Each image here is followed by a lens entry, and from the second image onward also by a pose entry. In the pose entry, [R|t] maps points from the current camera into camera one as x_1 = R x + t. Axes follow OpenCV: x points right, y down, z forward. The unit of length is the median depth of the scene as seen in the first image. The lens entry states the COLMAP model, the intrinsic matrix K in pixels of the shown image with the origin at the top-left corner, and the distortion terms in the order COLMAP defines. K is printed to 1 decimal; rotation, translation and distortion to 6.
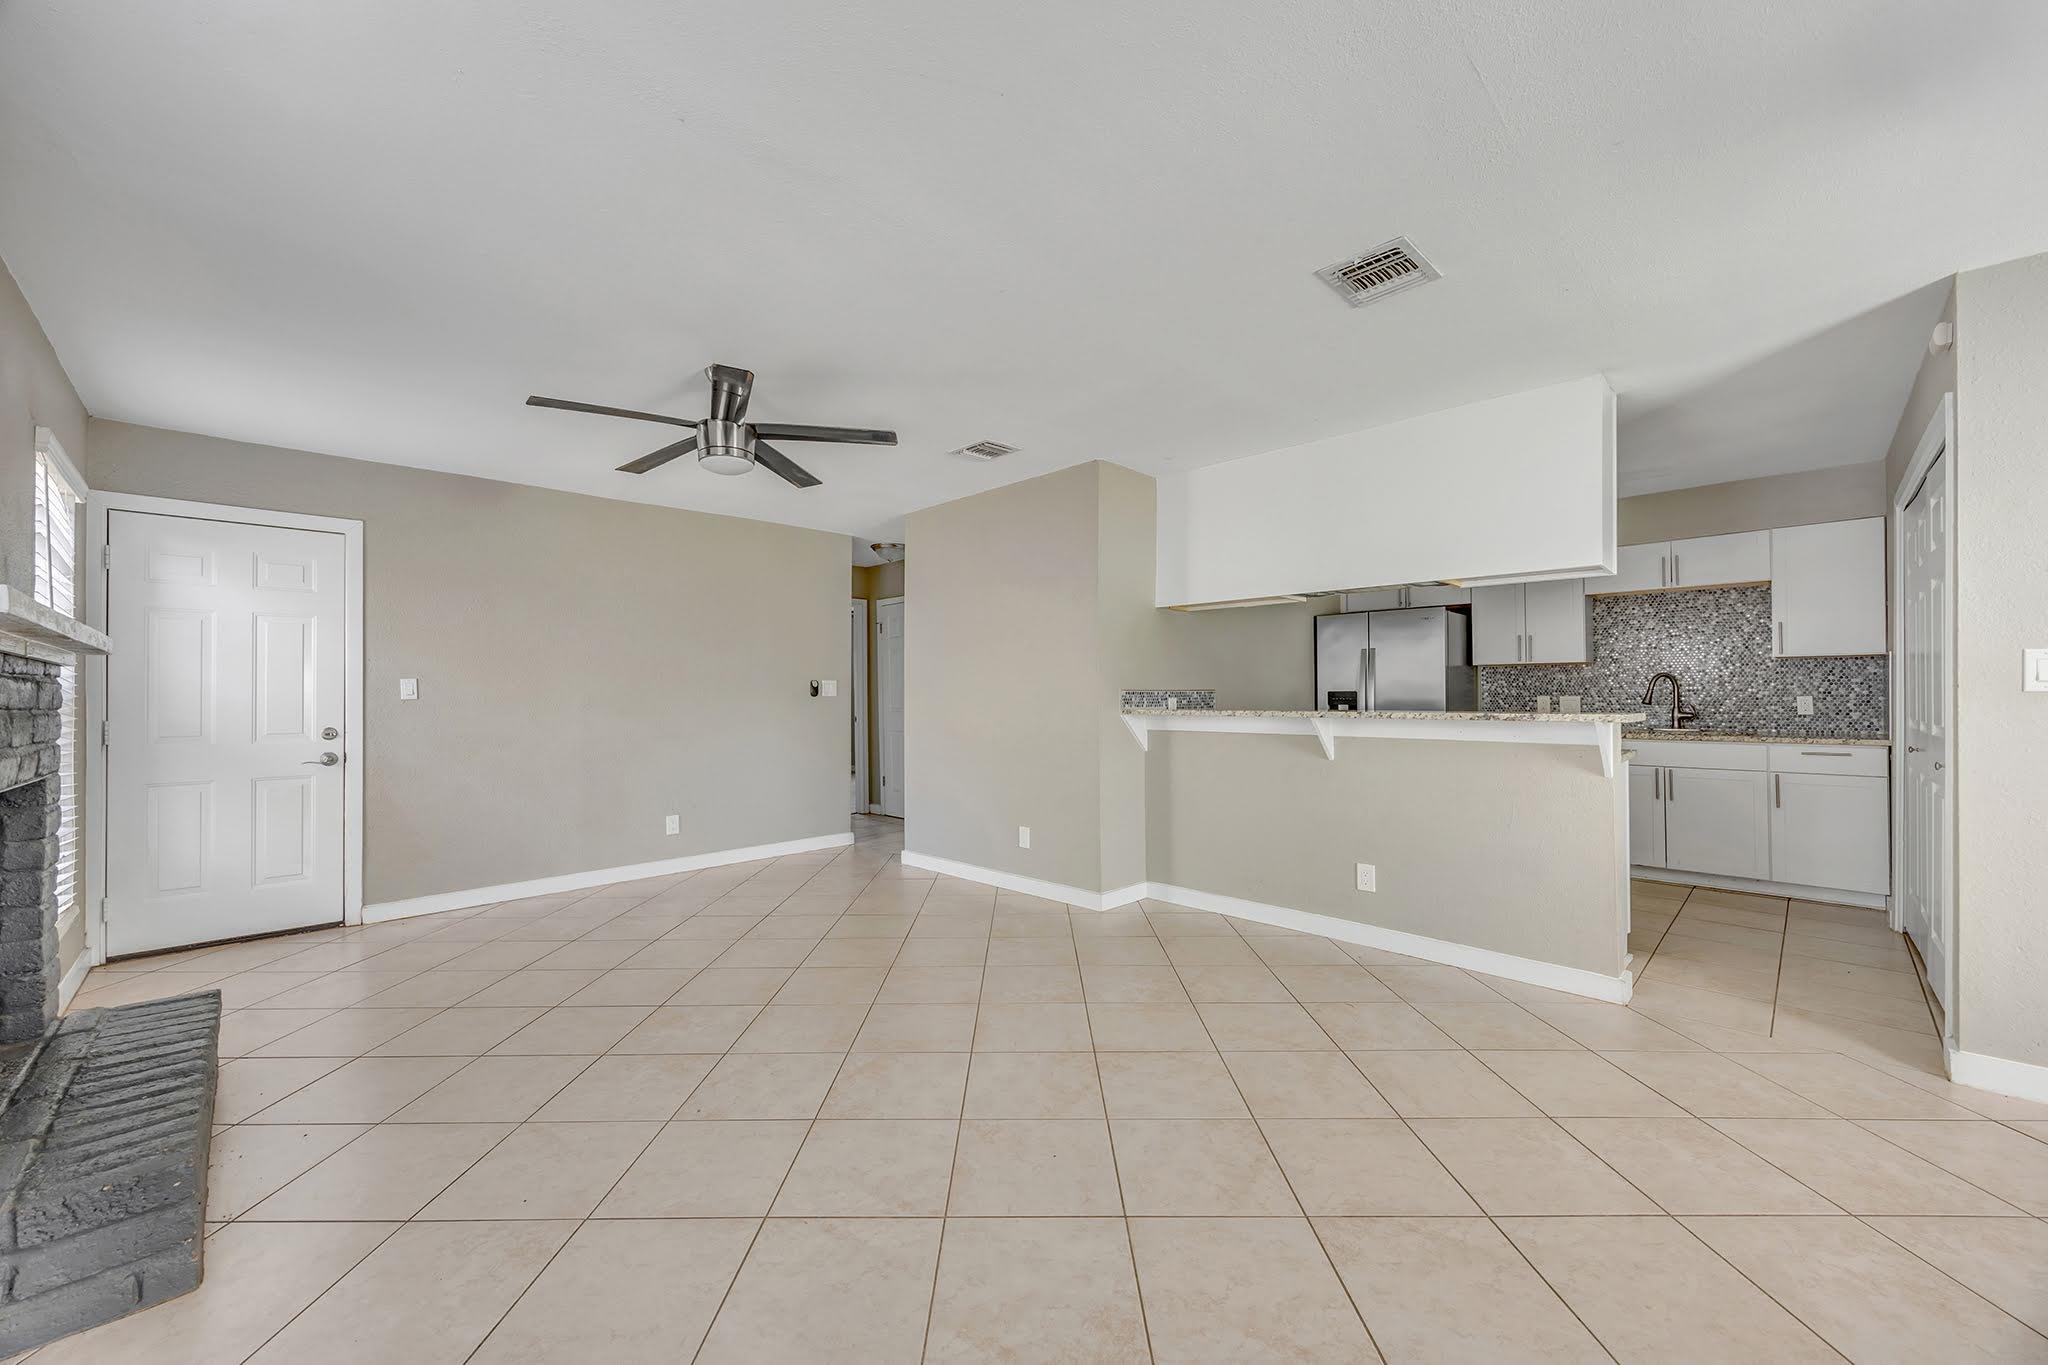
lens RADIAL K [[786.4, 0, 1021.1], [0, 786.4, 685.4], [0, 0, 1]] dist [0.001399, 0.000010]
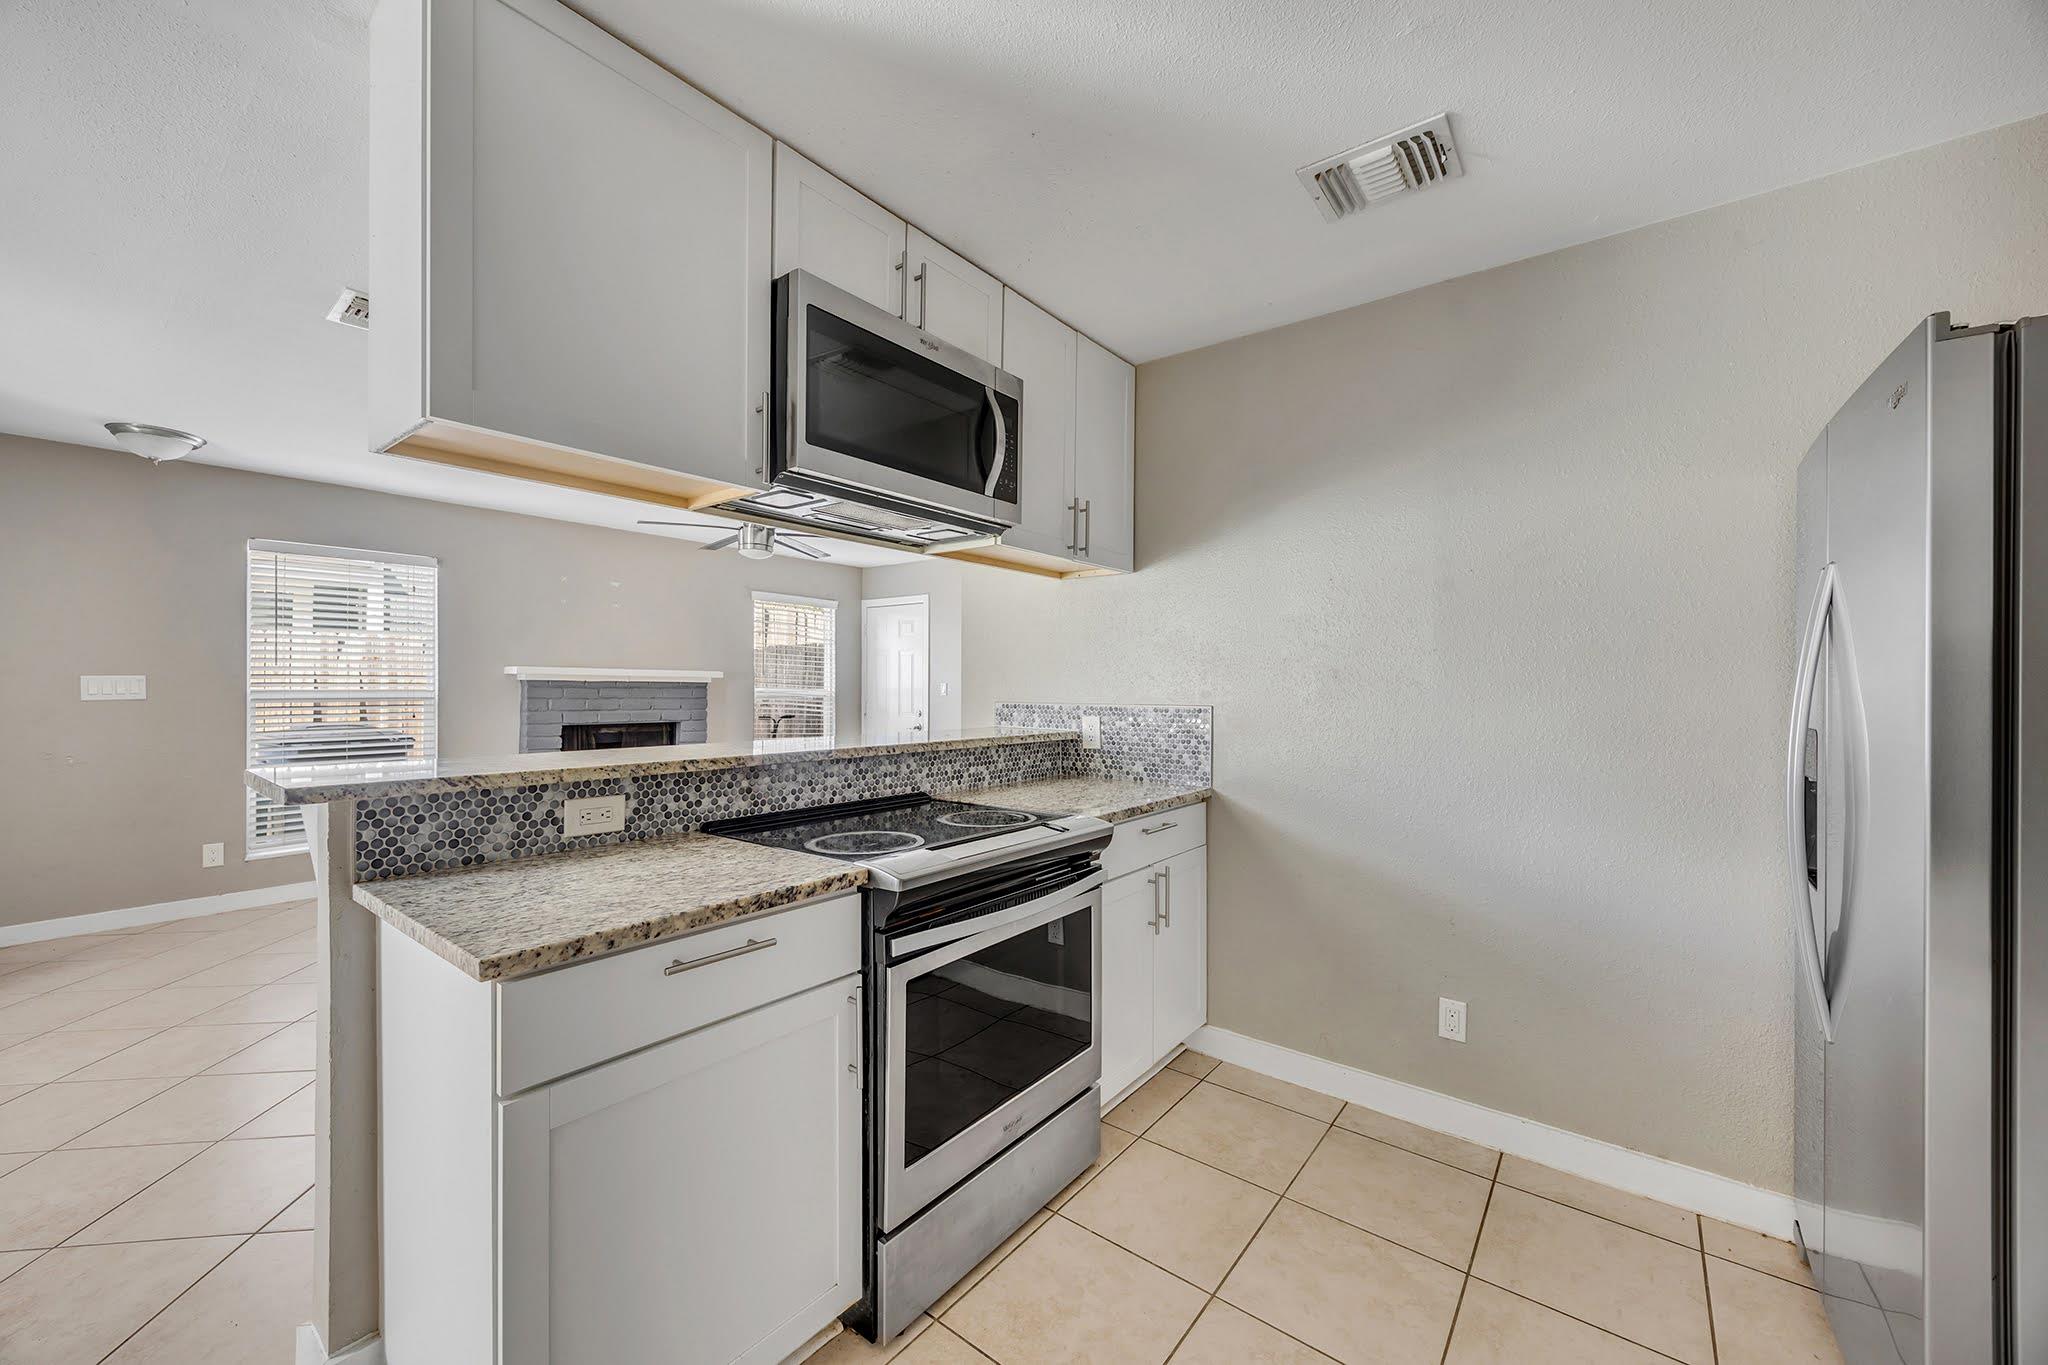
lens RADIAL K [[786.4, 0, 1023.0], [0, 786.4, 683.2], [0, 0, 1]] dist [0.001399, 0.000010]
pose [[0.118079, 0.003483, -0.992998, 0.803950], [0.004041, 0.999984, 0.003988, -0.012880], [0.992996, -0.004484, 0.118063, 0.858222]]
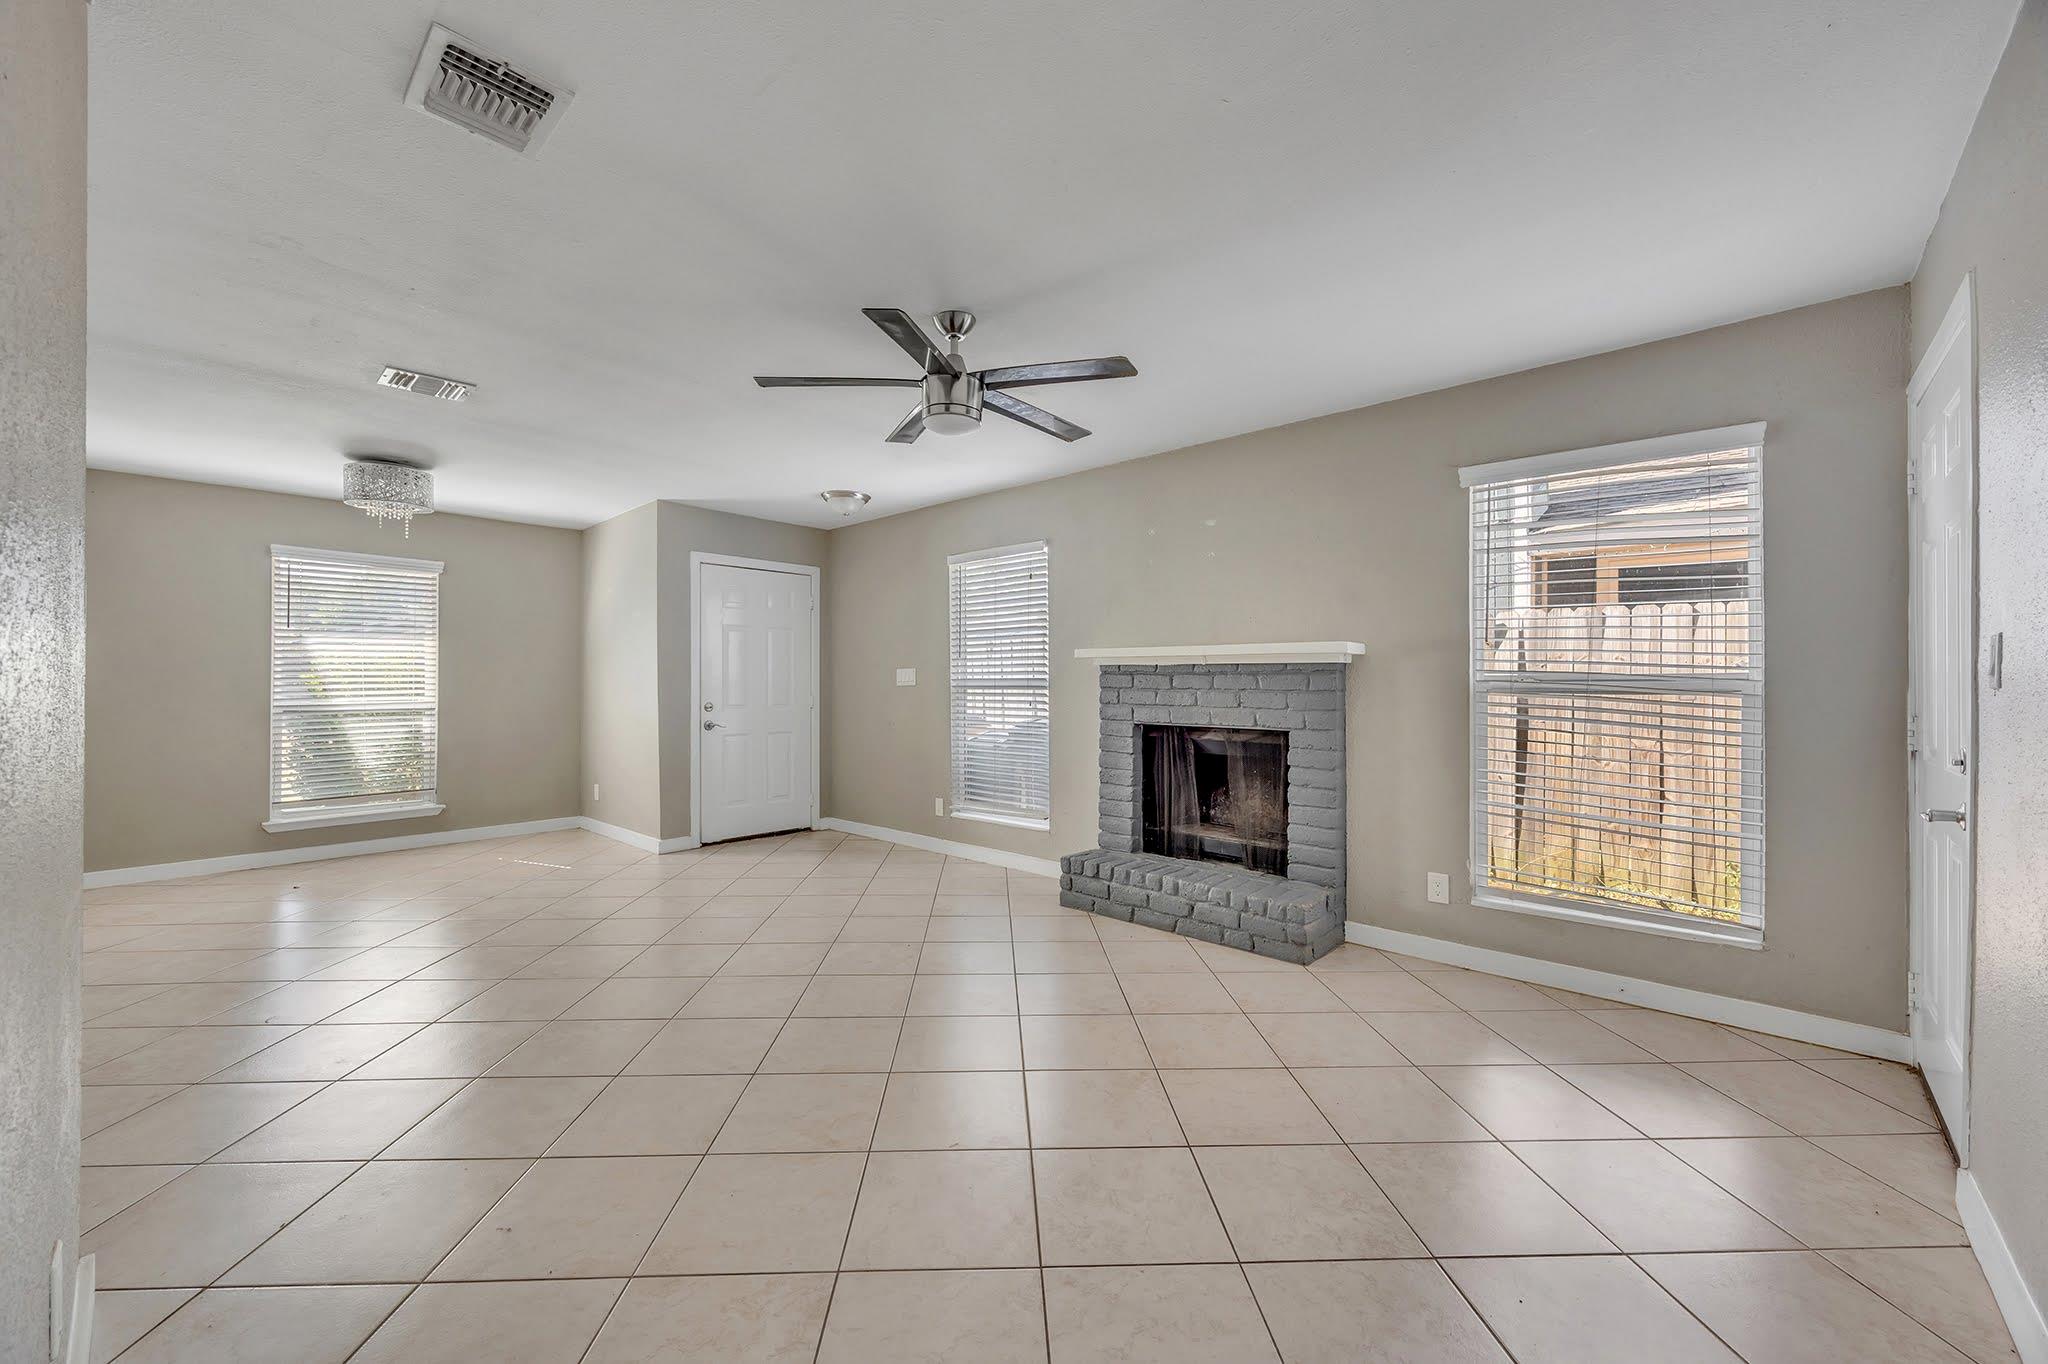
lens RADIAL K [[786.4, 0, 1017.6], [0, 786.4, 682.2], [0, 0, 1]] dist [0.001399, 0.000010]
pose [[-0.999221, 0.003124, -0.039343, -0.177170], [0.003750, 0.999868, -0.015828, 0.015445], [0.039289, -0.015963, -0.999100, 1.176468]]
